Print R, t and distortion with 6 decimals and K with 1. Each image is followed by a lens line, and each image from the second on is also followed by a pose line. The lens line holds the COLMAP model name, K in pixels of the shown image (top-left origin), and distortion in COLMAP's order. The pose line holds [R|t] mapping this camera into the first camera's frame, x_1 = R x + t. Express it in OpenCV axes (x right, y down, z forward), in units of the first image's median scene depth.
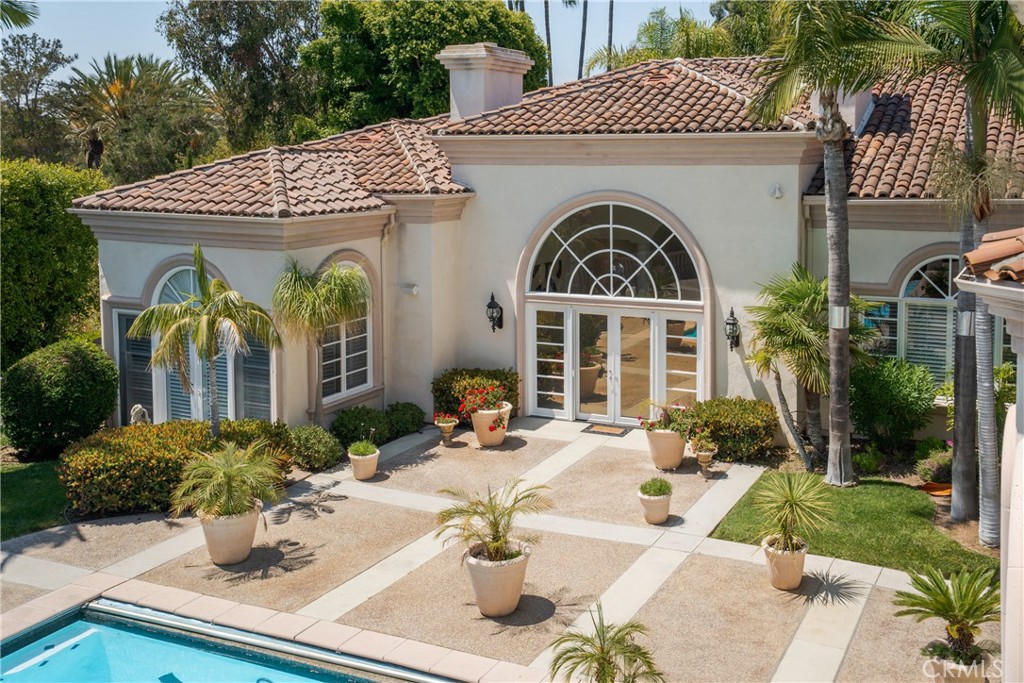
lens RADIAL K [[1013.9, 0, 587.4], [0, 1013.9, 242.6], [0, 0, 1]] dist [0.094837, 0.000000]
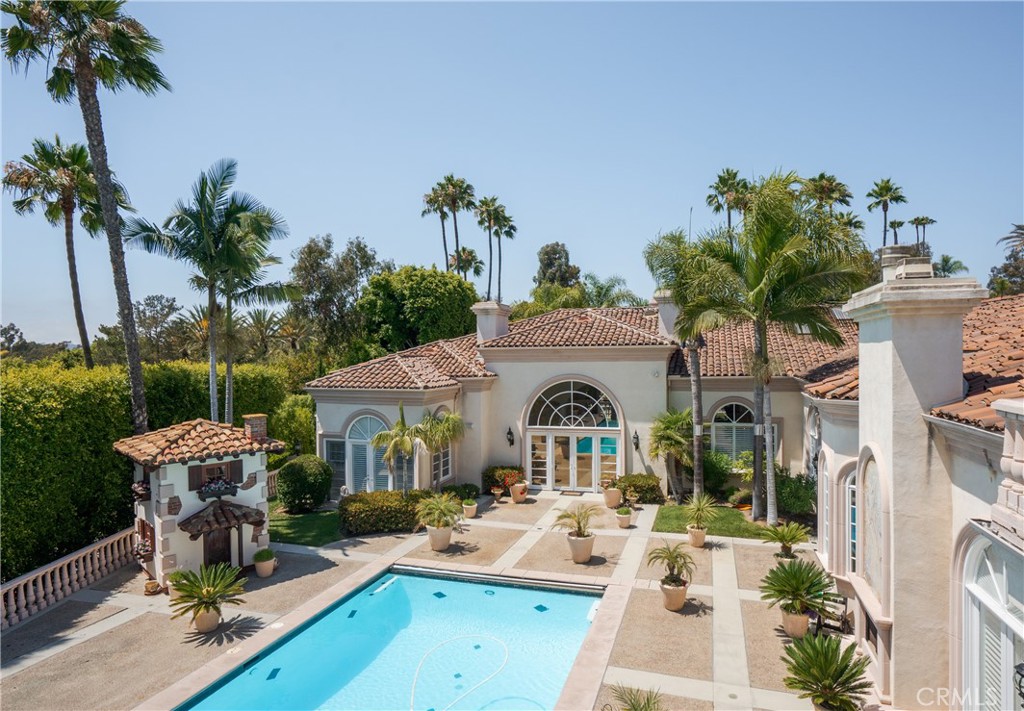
lens RADIAL K [[606.7, 0, 521.7], [0, 606.7, 352.5], [0, 0, 1]] dist [-0.030259, 0.007196]
pose [[0.992407, -0.008420, 0.122705, -0.228206], [0.019929, 0.995478, -0.092877, 0.016585], [-0.121369, 0.094617, 0.988088, -0.197188]]
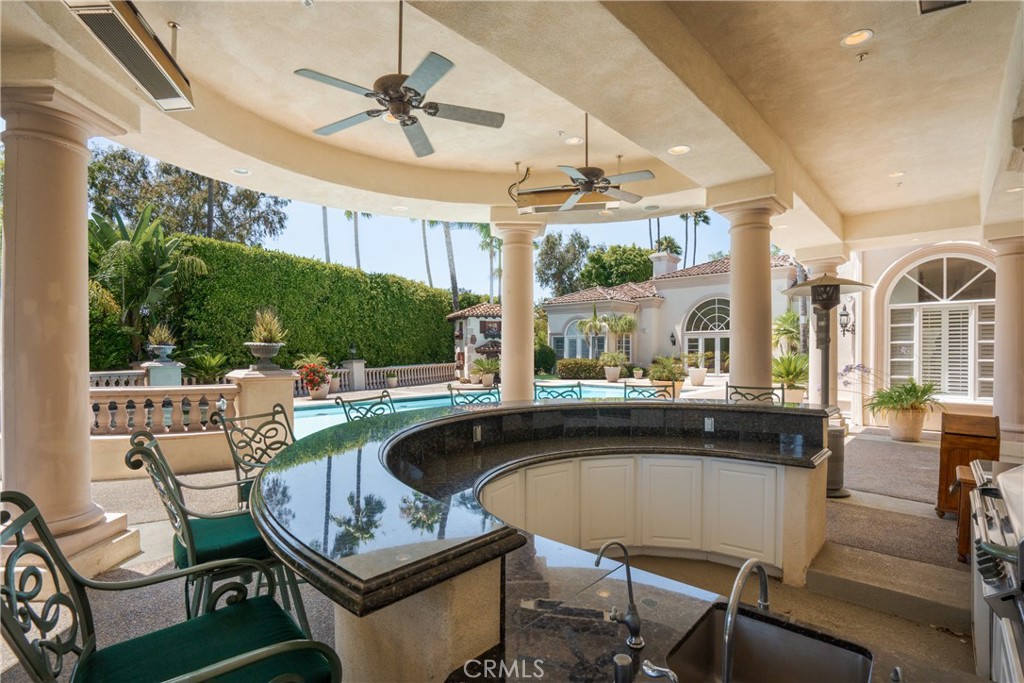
lens RADIAL K [[489.9, 0, 516.0], [0, 489.9, 351.7], [0, 0, 1]] dist [-0.041403, 0.000593]
pose [[0.956034, -0.001681, -0.293250, -0.119407], [-0.023413, 0.996354, -0.082040, 0.245675], [0.292319, 0.085299, 0.952509, -0.487960]]
